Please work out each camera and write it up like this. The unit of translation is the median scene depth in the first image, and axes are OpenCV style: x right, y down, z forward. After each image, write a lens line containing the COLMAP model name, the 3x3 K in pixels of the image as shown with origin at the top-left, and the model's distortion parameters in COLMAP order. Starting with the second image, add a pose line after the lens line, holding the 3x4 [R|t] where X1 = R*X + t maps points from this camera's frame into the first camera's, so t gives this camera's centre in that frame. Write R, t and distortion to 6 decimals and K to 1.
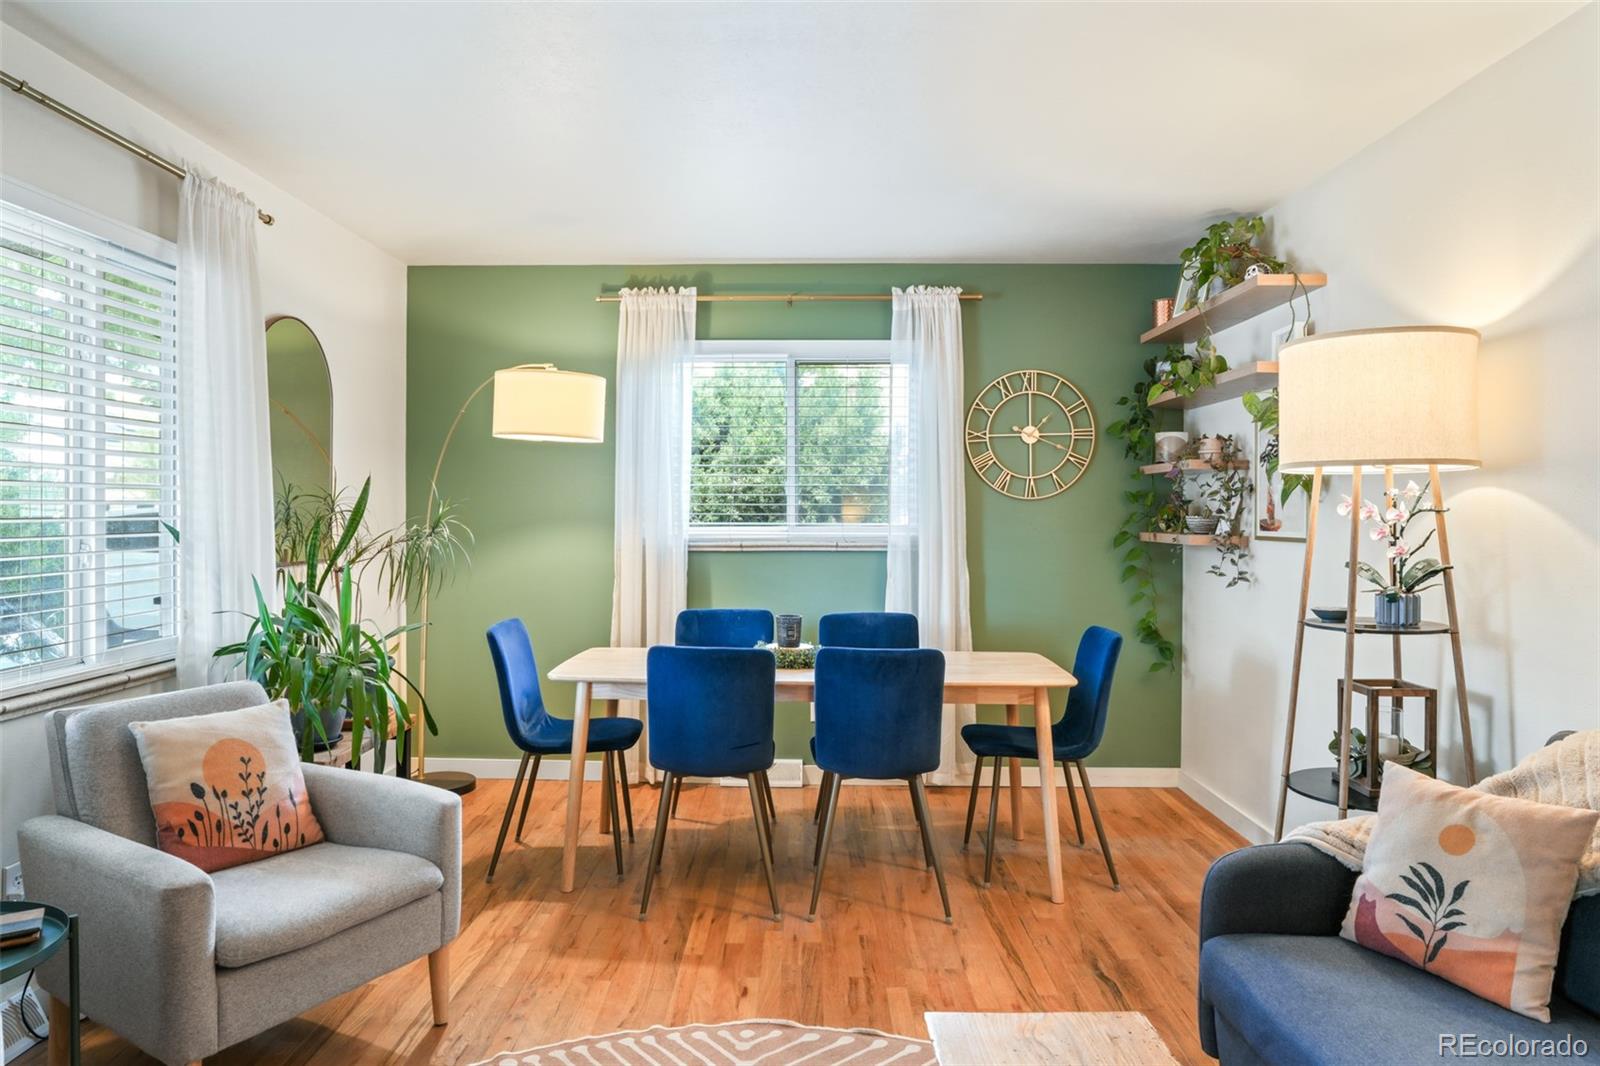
lens RADIAL K [[1003.3, 0, 799.4], [0, 1003.3, 520.9], [0, 0, 1]] dist [-0.041884, 0.042453]
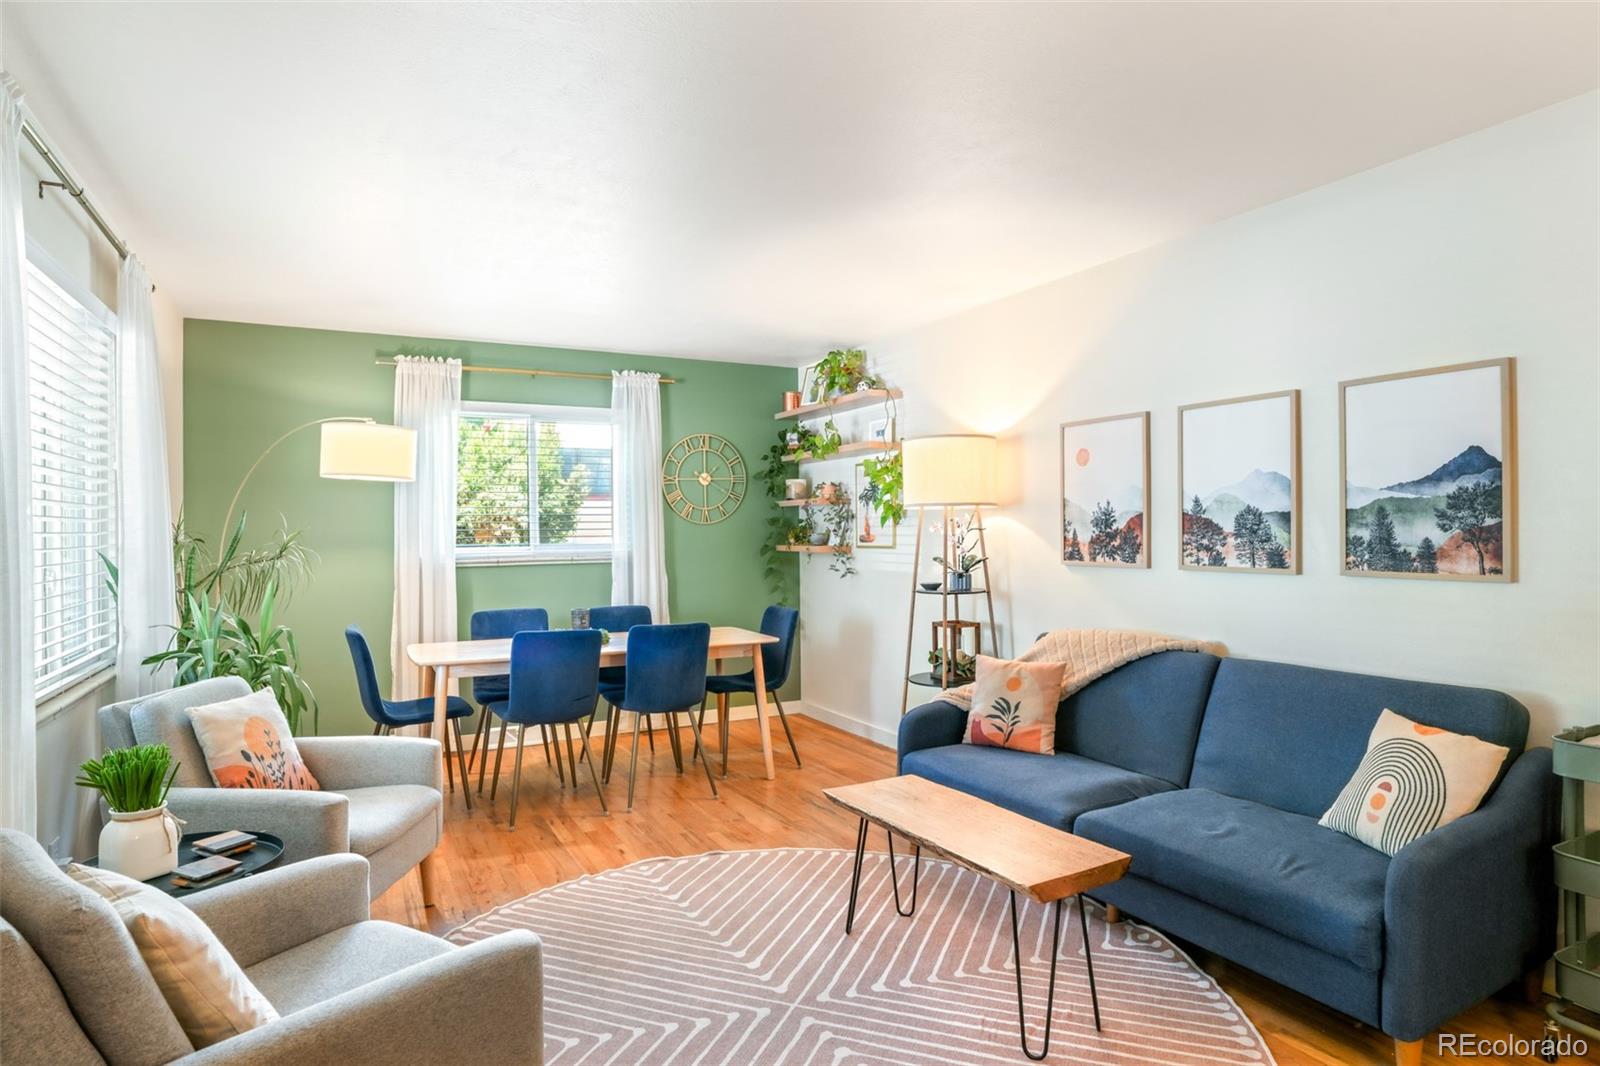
lens RADIAL K [[873.3, 0, 800.0], [0, 873.3, 533.0], [0, 0, 1]] dist [-0.003413, -0.000432]
pose [[0.879145, -0.013431, 0.476364, -0.348186], [0.017598, 0.999836, -0.004288, -0.000926], [-0.476229, 0.012153, 0.879238, -0.237667]]
